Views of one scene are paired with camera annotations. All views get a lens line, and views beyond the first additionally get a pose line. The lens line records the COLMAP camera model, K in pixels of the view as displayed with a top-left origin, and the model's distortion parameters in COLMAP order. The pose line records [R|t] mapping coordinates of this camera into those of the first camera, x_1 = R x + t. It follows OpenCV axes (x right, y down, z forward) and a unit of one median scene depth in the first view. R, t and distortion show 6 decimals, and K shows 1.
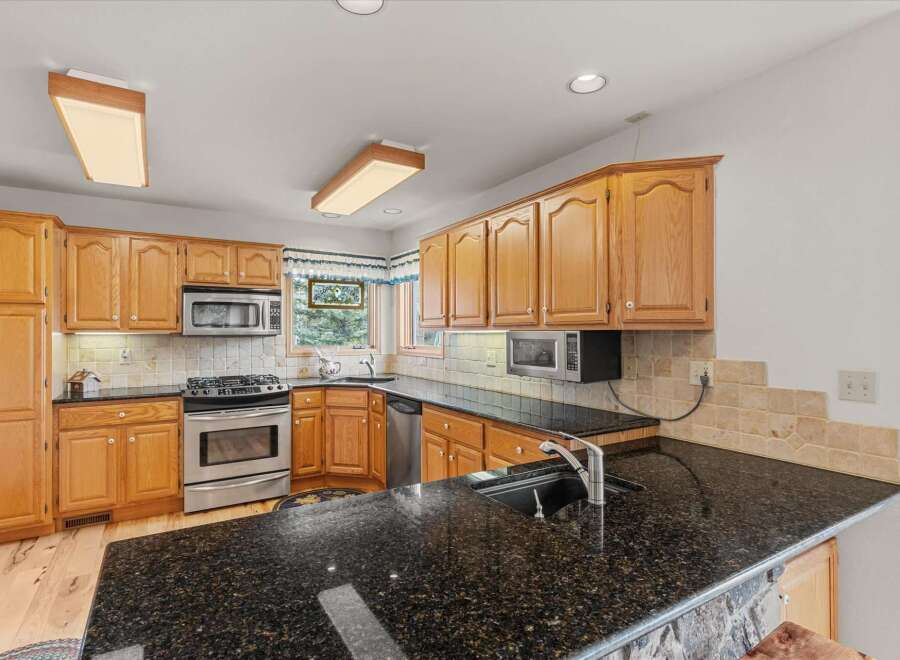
lens RADIAL K [[477.1, 0, 450.8], [0, 477.1, 328.8], [0, 0, 1]] dist [-0.003522, 0.000278]
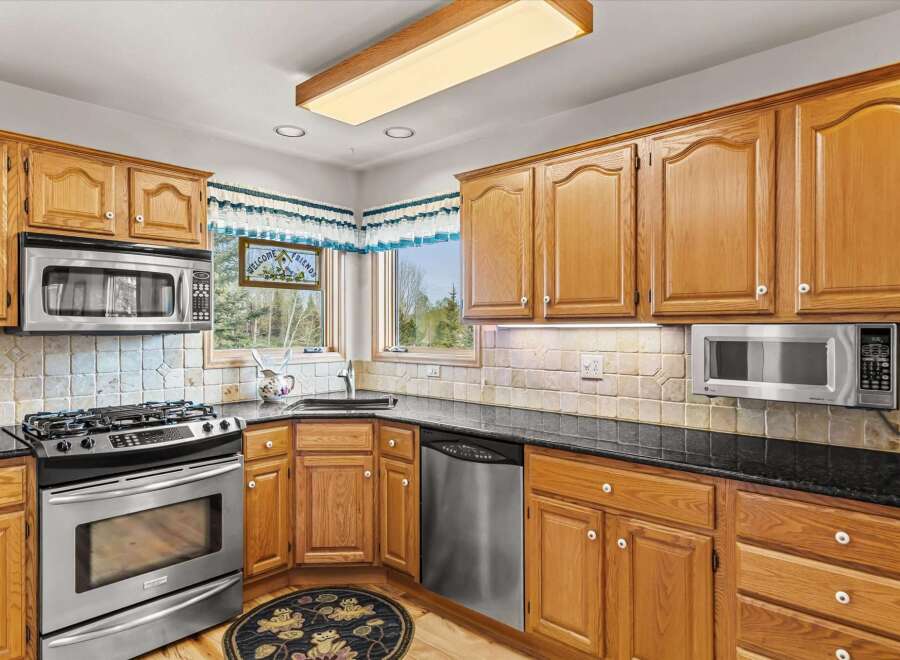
lens RADIAL K [[566.3, 0, 452.5], [0, 566.3, 328.8], [0, 0, 1]] dist [0.010951, -0.005113]
pose [[0.961855, 0.001048, 0.273556, -0.285499], [-0.003304, 0.999964, 0.007787, 0.004472], [-0.273538, -0.008394, 0.961825, 0.293786]]
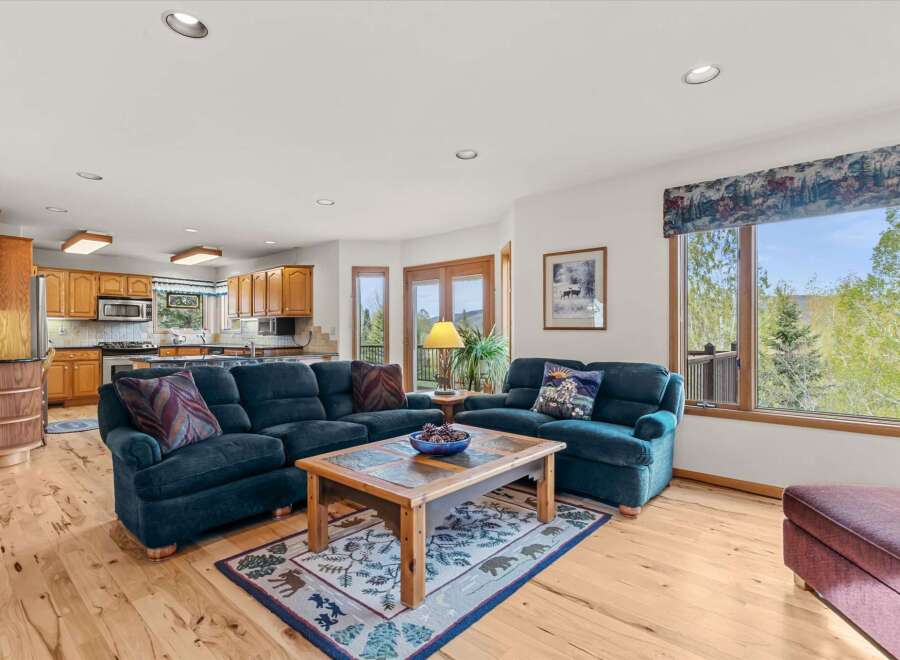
lens RADIAL K [[453.8, 0, 452.1], [0, 453.8, 334.1], [0, 0, 1]] dist [0.002548, 0.000478]
pose [[0.954846, 0.001619, 0.297097, 0.300535], [-0.004303, 0.999956, 0.008382, 0.049211], [-0.297070, -0.009282, 0.954811, -1.287969]]
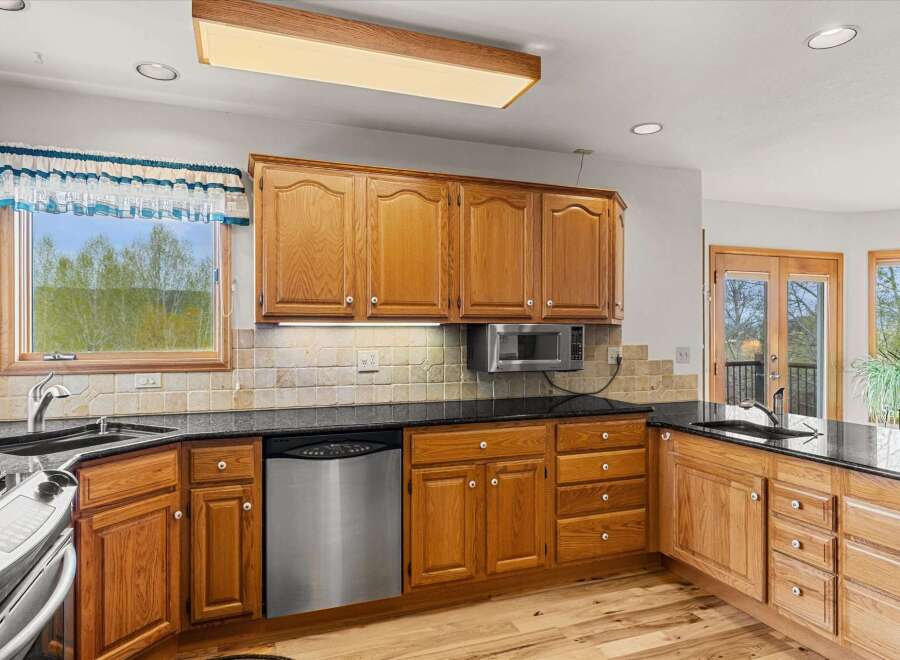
lens RADIAL K [[566.3, 0, 453.4], [0, 566.3, 333.9], [0, 0, 1]] dist [0.010951, -0.005113]
pose [[0.183798, -0.000442, 0.982964, -0.698258], [-0.006178, 0.999980, 0.001604, 0.016773], [-0.982945, -0.006368, 0.183792, 0.663680]]
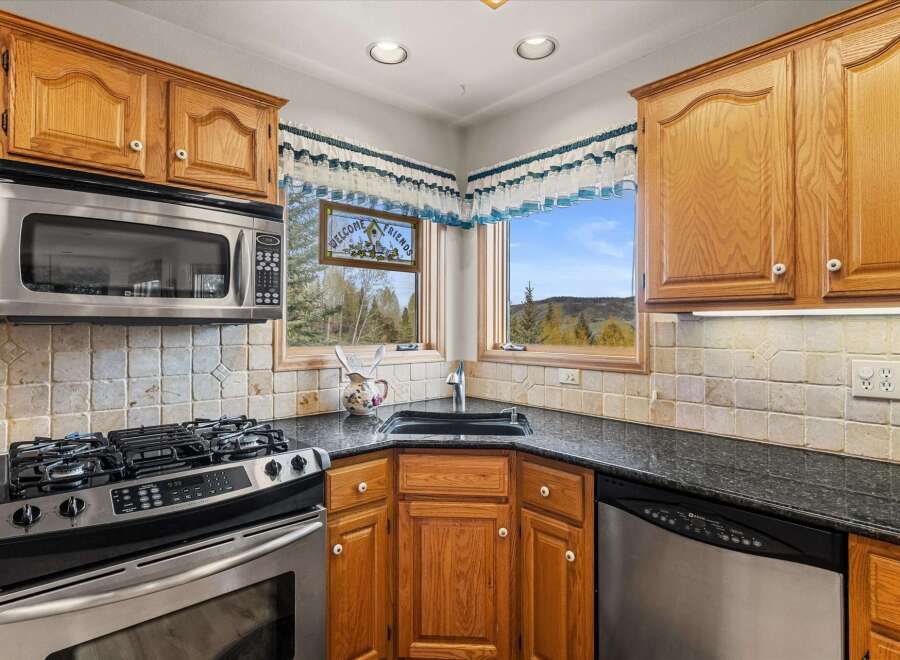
lens RADIAL K [[493.3, 0, 446.6], [0, 493.3, 320.6], [0, 0, 1]] dist [-0.005597, 0.000023]
pose [[0.984132, 0.006590, 0.177315, -0.317025], [-0.005728, 0.999969, -0.005368, 0.015994], [-0.177345, 0.004267, 0.984140, 0.616672]]
